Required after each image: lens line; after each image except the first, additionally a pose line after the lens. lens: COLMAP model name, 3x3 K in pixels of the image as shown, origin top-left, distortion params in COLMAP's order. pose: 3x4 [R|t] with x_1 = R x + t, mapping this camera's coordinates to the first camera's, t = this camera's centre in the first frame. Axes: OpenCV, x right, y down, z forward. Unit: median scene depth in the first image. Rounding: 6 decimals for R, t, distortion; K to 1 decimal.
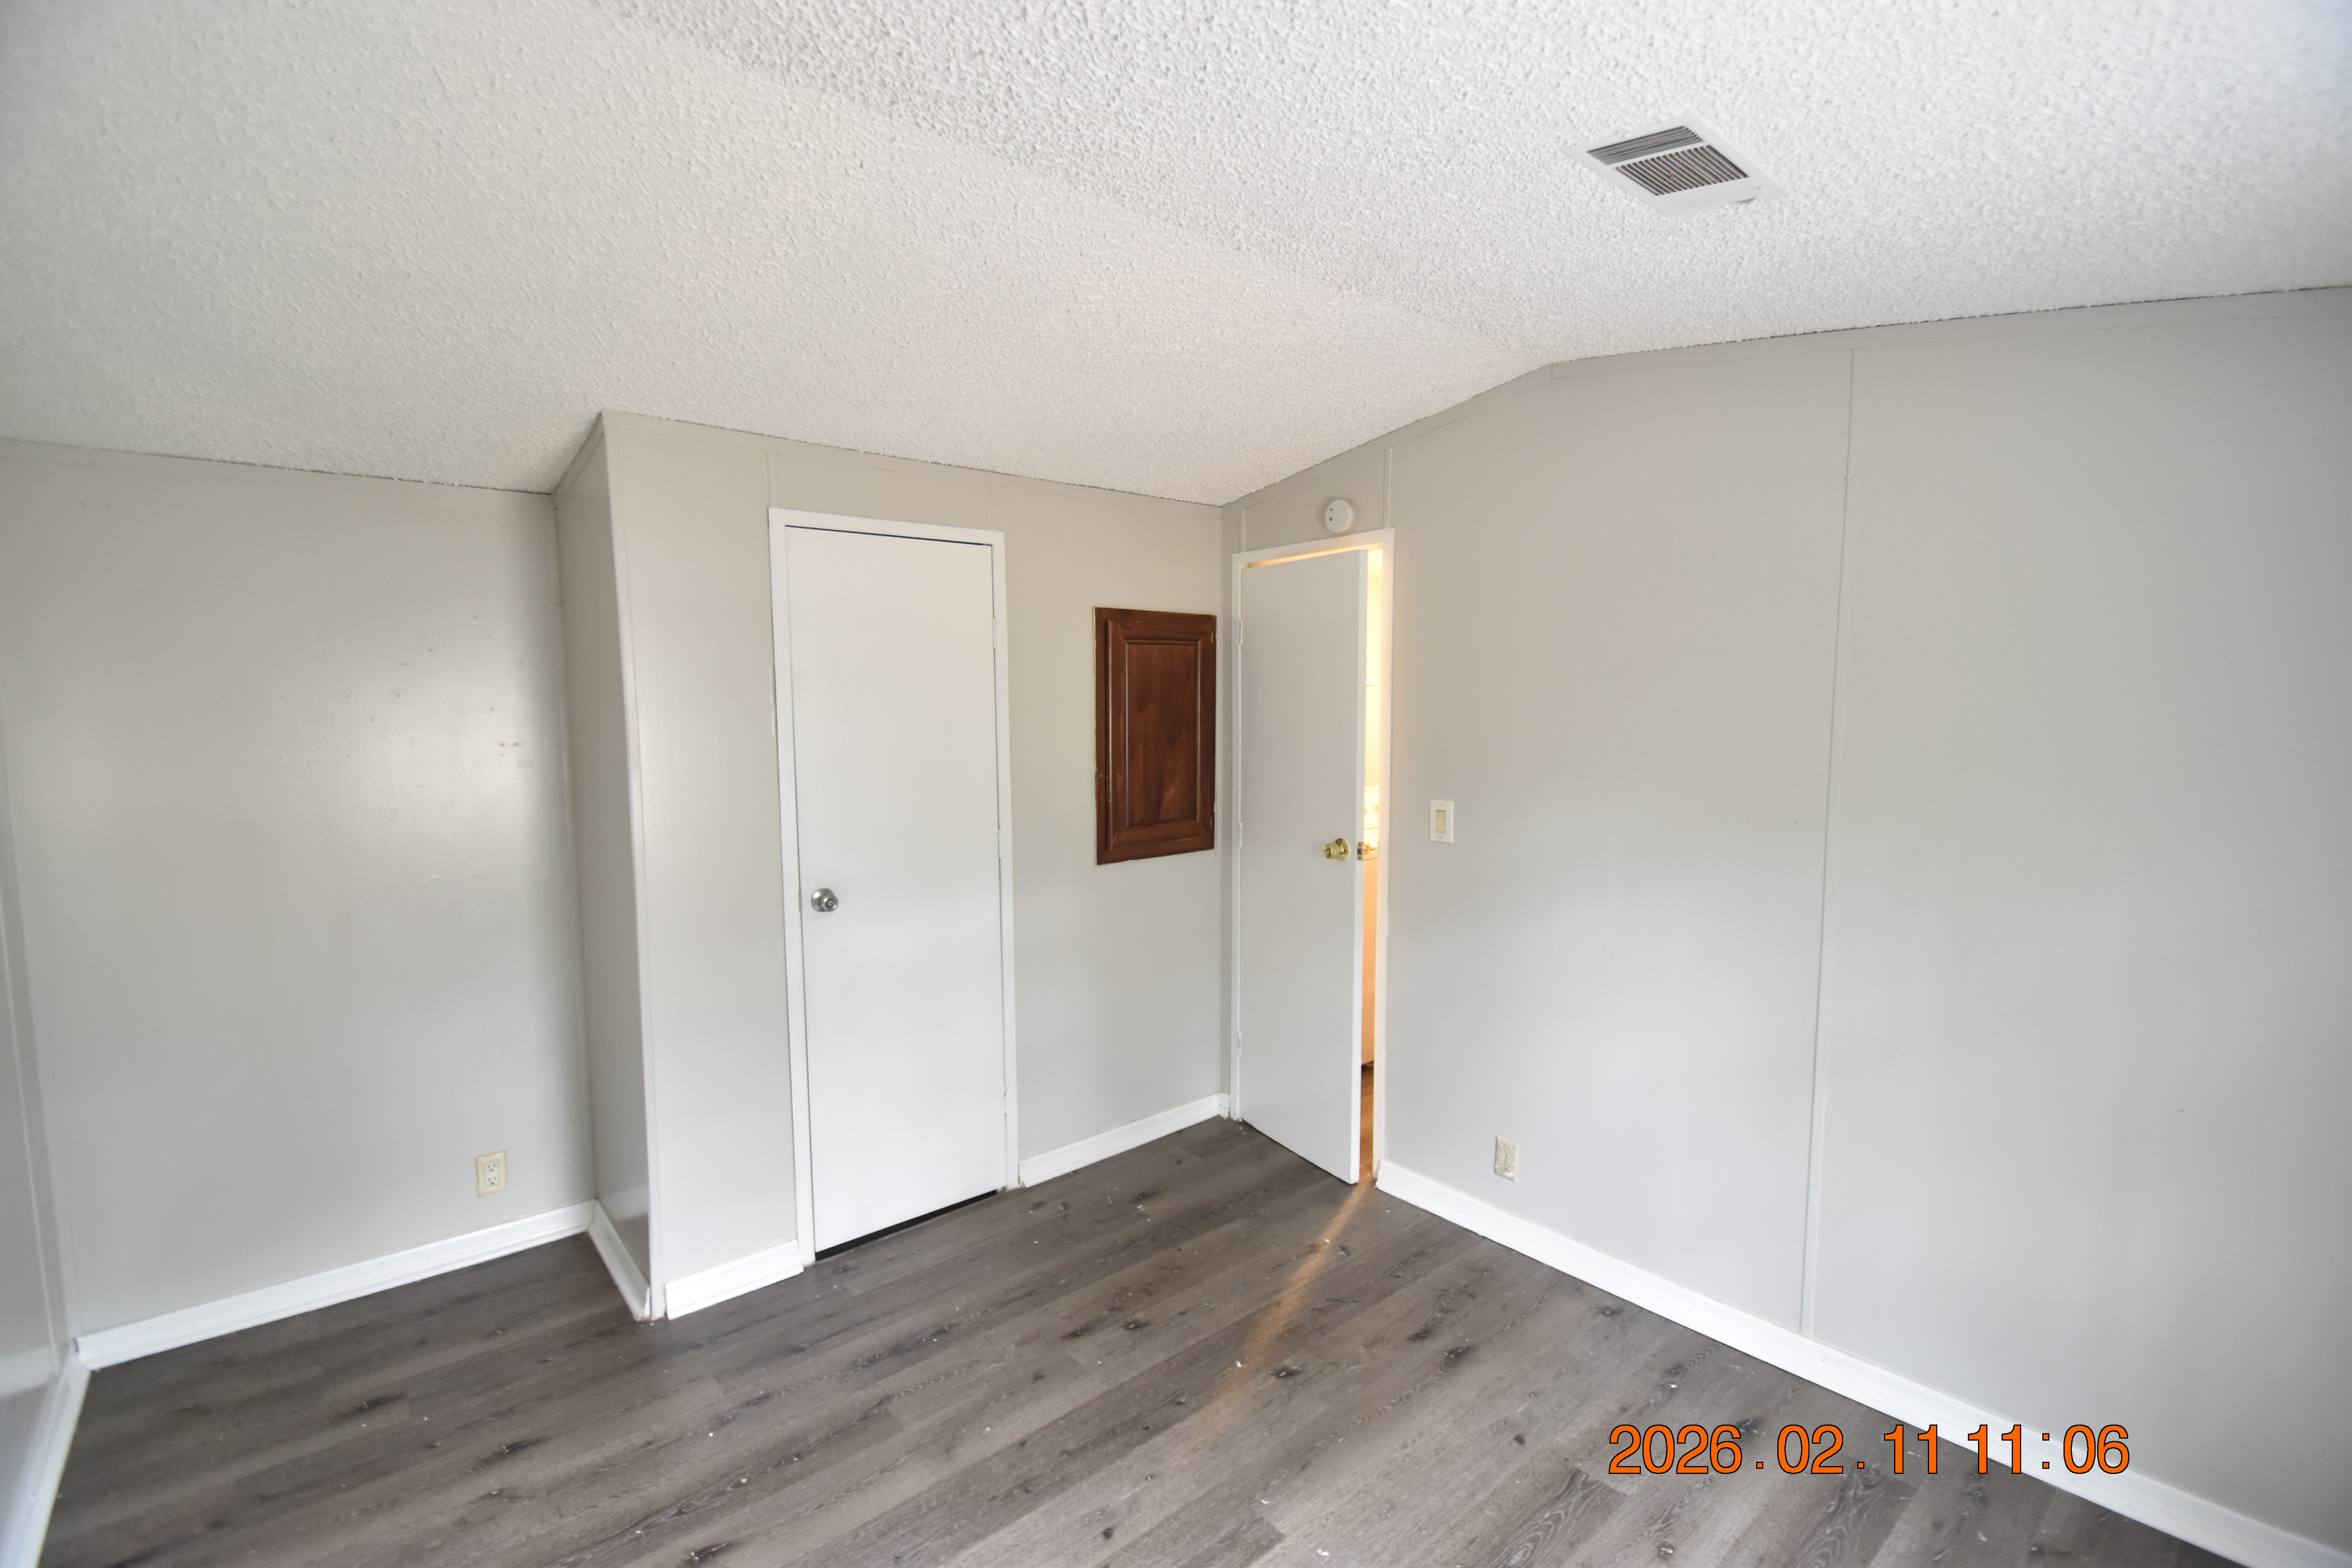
lens RADIAL K [[1025.1, 0, 1175.6], [0, 1025.1, 794.3], [0, 0, 1]] dist [0.014881, -0.020613]
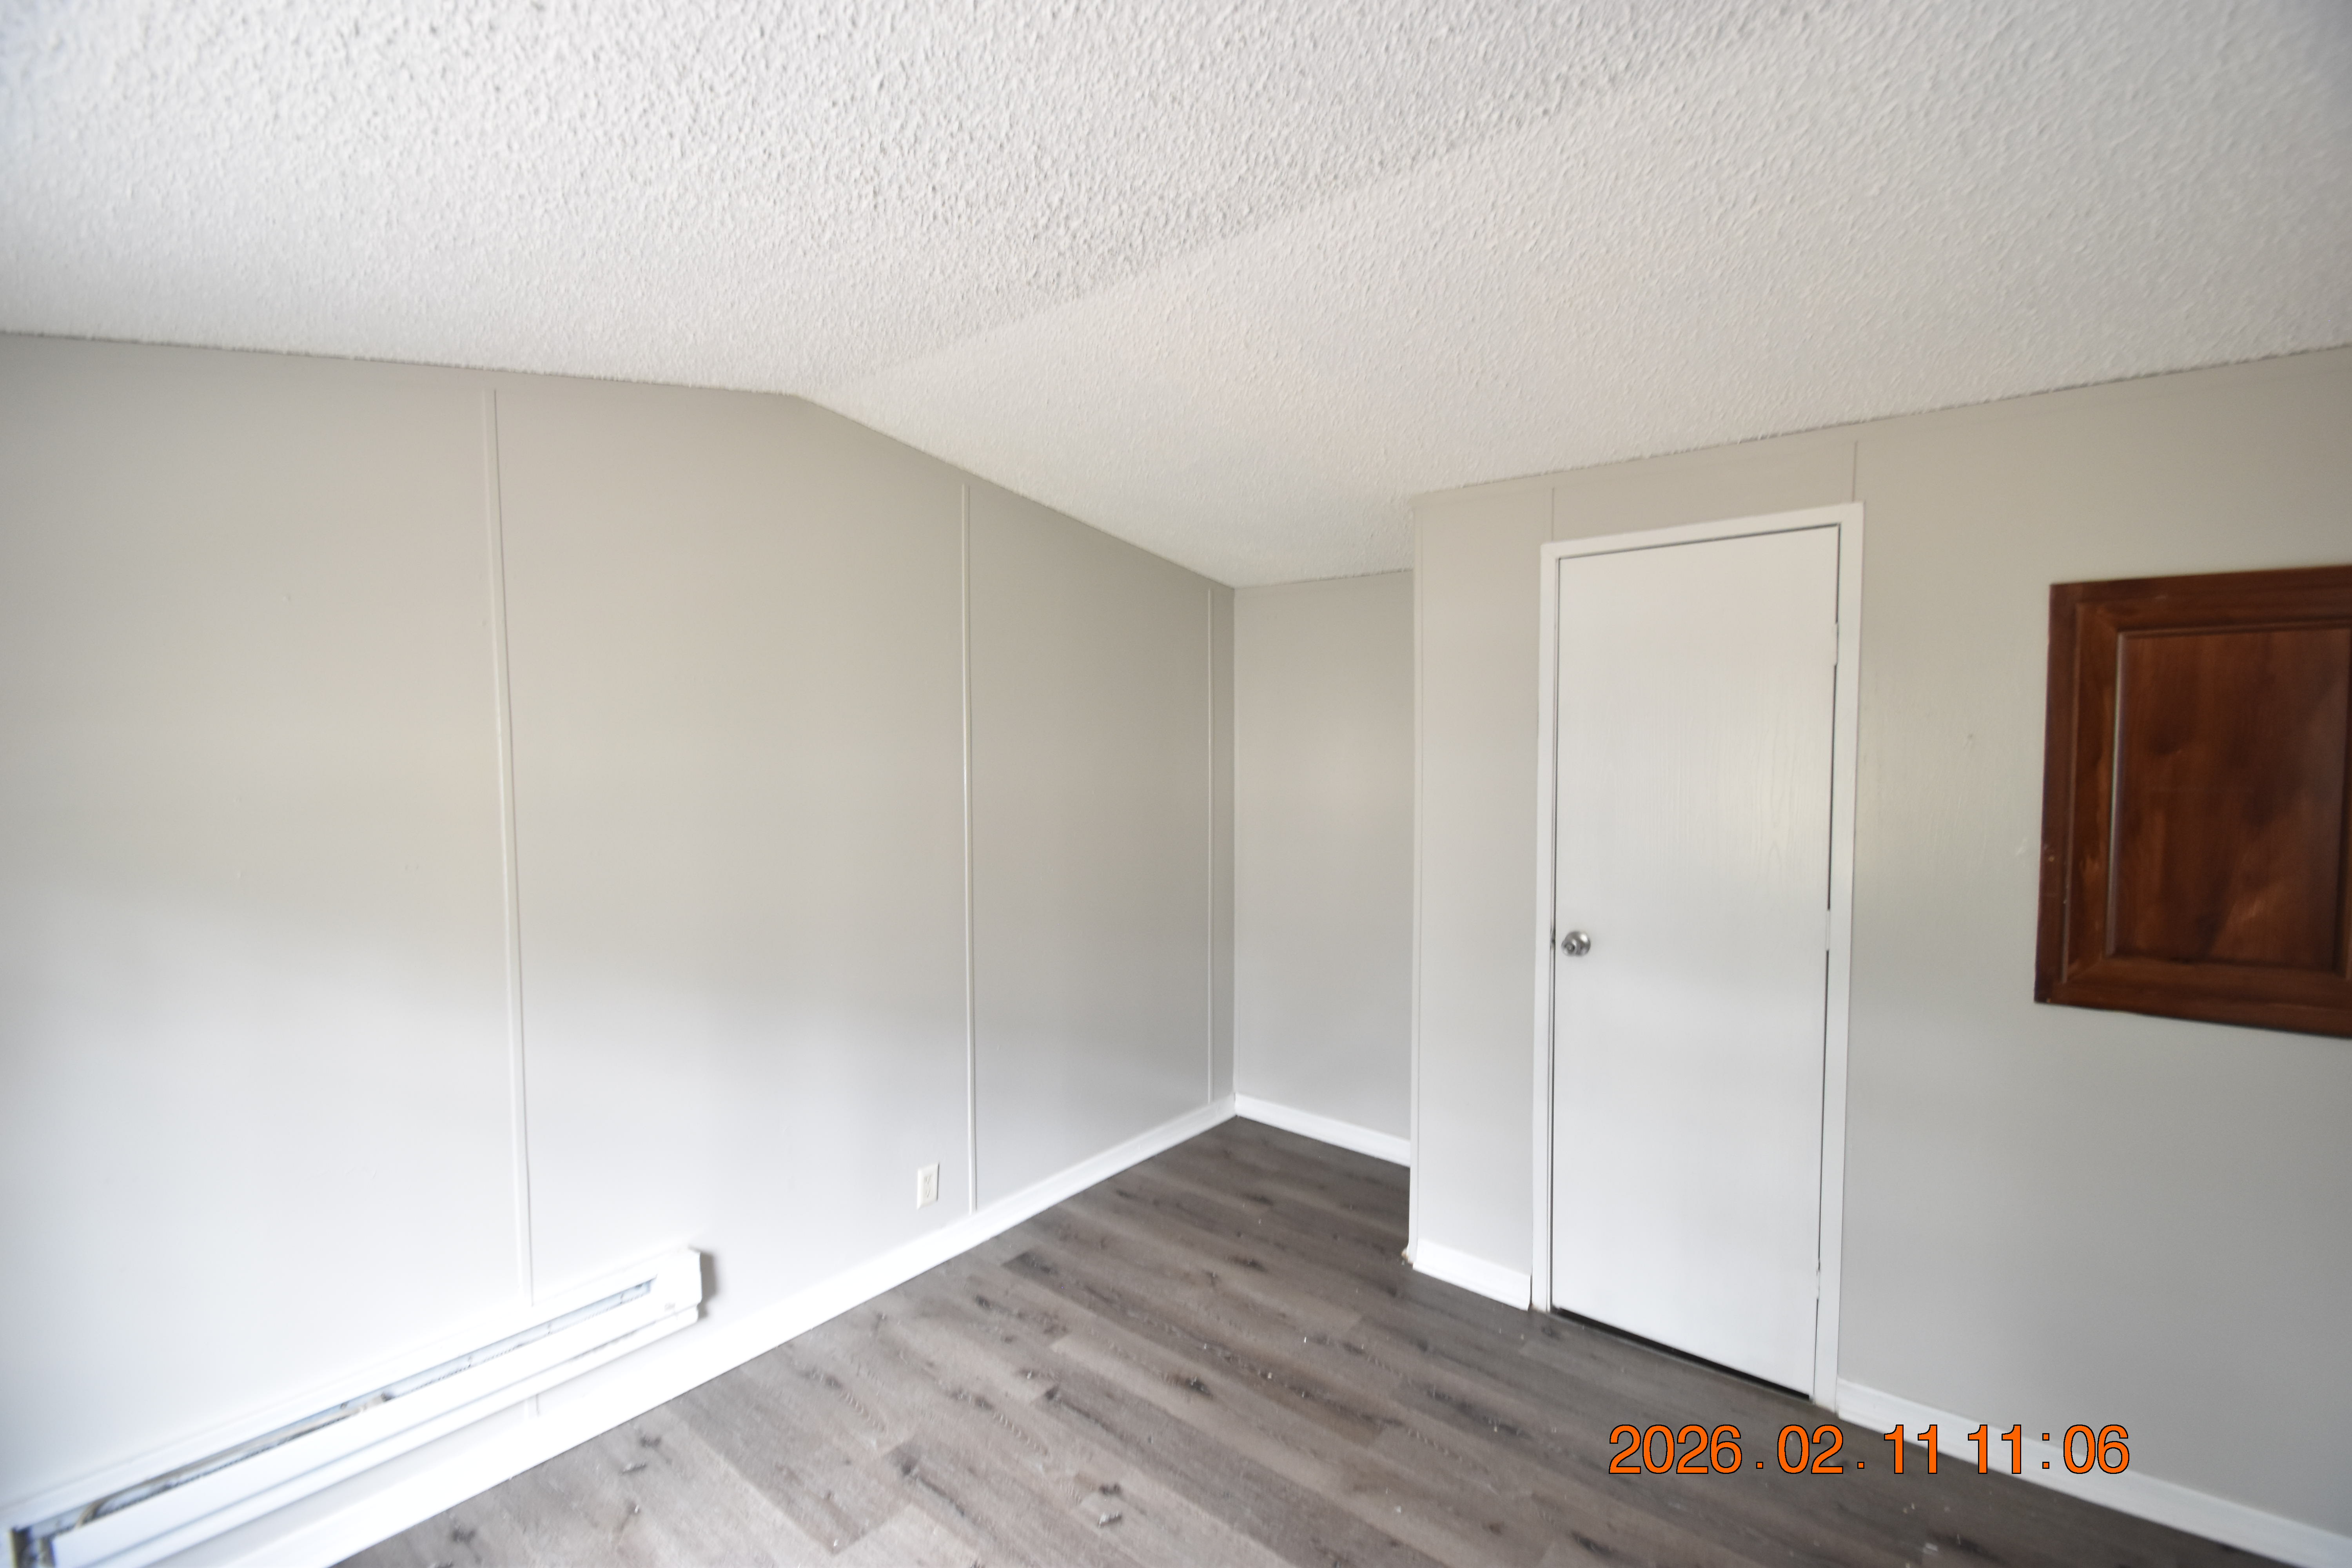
lens RADIAL K [[1027.5, 0, 1172.5], [0, 1027.5, 790.2], [0, 0, 1]] dist [0.019067, -0.020388]
pose [[0.167268, 0.061694, -0.983979, 0.594745], [-0.083434, 0.995346, 0.048224, -0.060439], [0.982375, 0.074031, 0.171637, 0.514420]]
